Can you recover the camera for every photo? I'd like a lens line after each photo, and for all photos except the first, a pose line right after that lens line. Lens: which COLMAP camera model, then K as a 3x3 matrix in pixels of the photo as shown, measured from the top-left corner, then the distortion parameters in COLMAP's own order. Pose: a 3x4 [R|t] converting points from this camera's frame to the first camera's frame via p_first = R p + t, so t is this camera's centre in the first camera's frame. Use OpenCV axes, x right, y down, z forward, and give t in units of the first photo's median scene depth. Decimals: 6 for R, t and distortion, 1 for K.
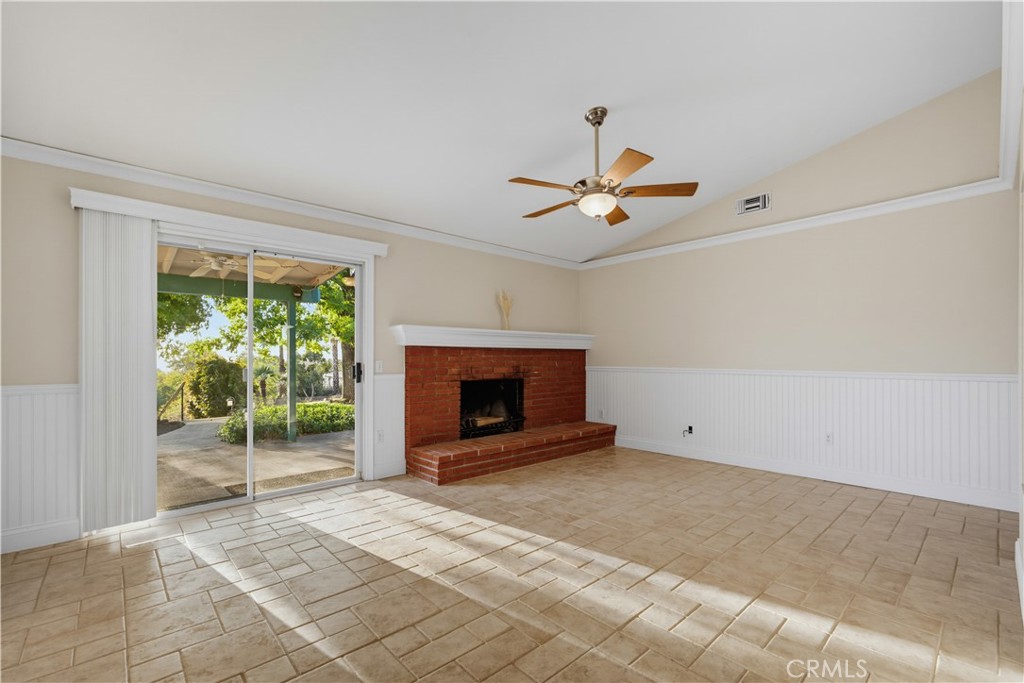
lens RADIAL K [[443.0, 0, 510.0], [0, 443.0, 363.0], [0, 0, 1]] dist [0.001046, 0.000216]
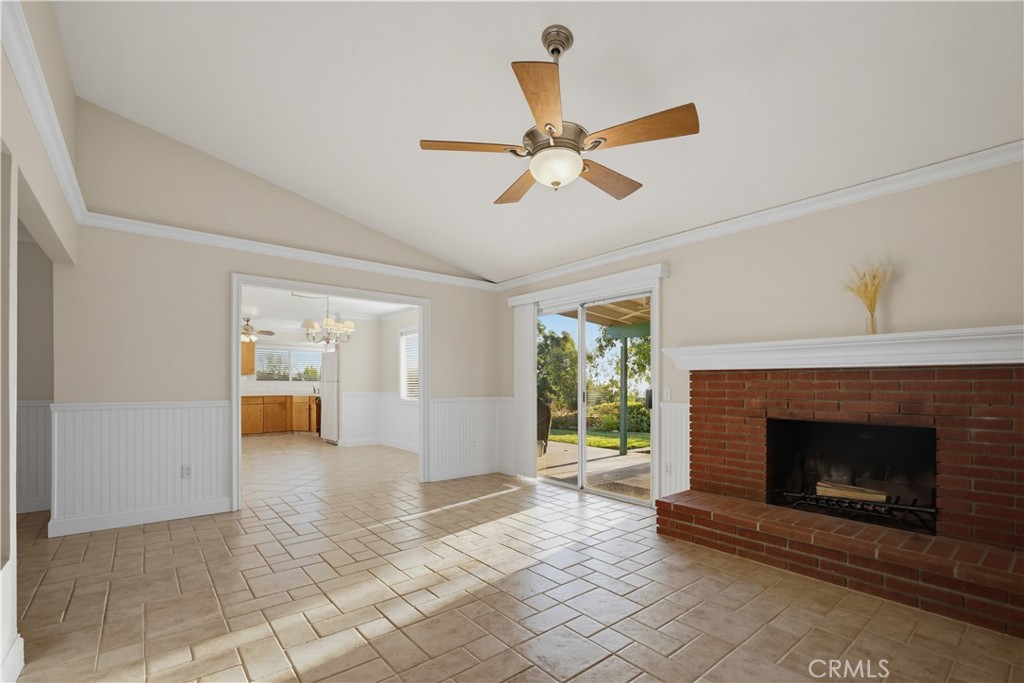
lens RADIAL K [[463.4, 0, 521.5], [0, 463.4, 385.9], [0, 0, 1]] dist [-0.003967, -0.000178]
pose [[-0.031027, 0.000946, -0.999518, 0.596178], [-0.021199, 0.999774, 0.001605, -0.002234], [0.999294, 0.021238, -0.031000, 0.615145]]
